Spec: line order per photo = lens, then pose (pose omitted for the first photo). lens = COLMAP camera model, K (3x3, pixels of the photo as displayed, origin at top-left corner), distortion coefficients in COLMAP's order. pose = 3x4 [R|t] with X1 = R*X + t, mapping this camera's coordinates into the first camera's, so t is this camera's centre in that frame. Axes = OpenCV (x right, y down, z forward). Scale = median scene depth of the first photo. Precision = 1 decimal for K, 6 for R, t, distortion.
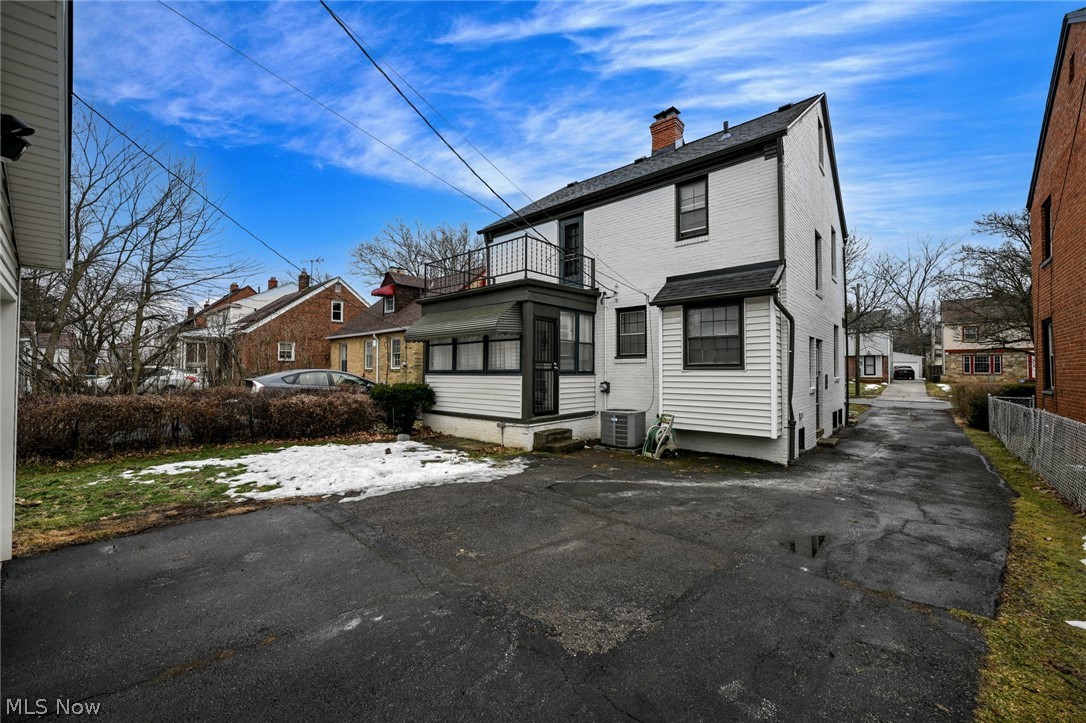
lens RADIAL K [[434.8, 0, 540.1], [0, 434.8, 363.3], [0, 0, 1]] dist [-0.002755, 0.000563]
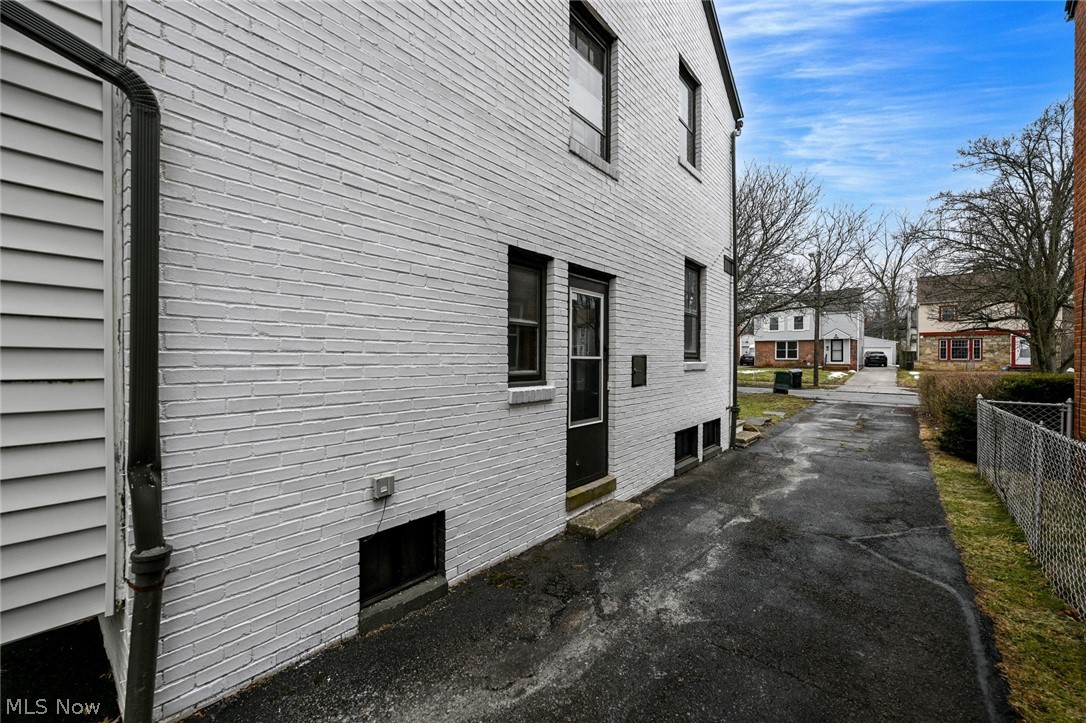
lens RADIAL K [[434.8, 0, 545.6], [0, 434.8, 360.9], [0, 0, 1]] dist [-0.002755, 0.000563]
pose [[0.999400, 0.002292, 0.034565, 0.154686], [-0.003181, 0.999665, 0.025681, 0.005958], [-0.034495, -0.025776, 0.999072, 0.155068]]
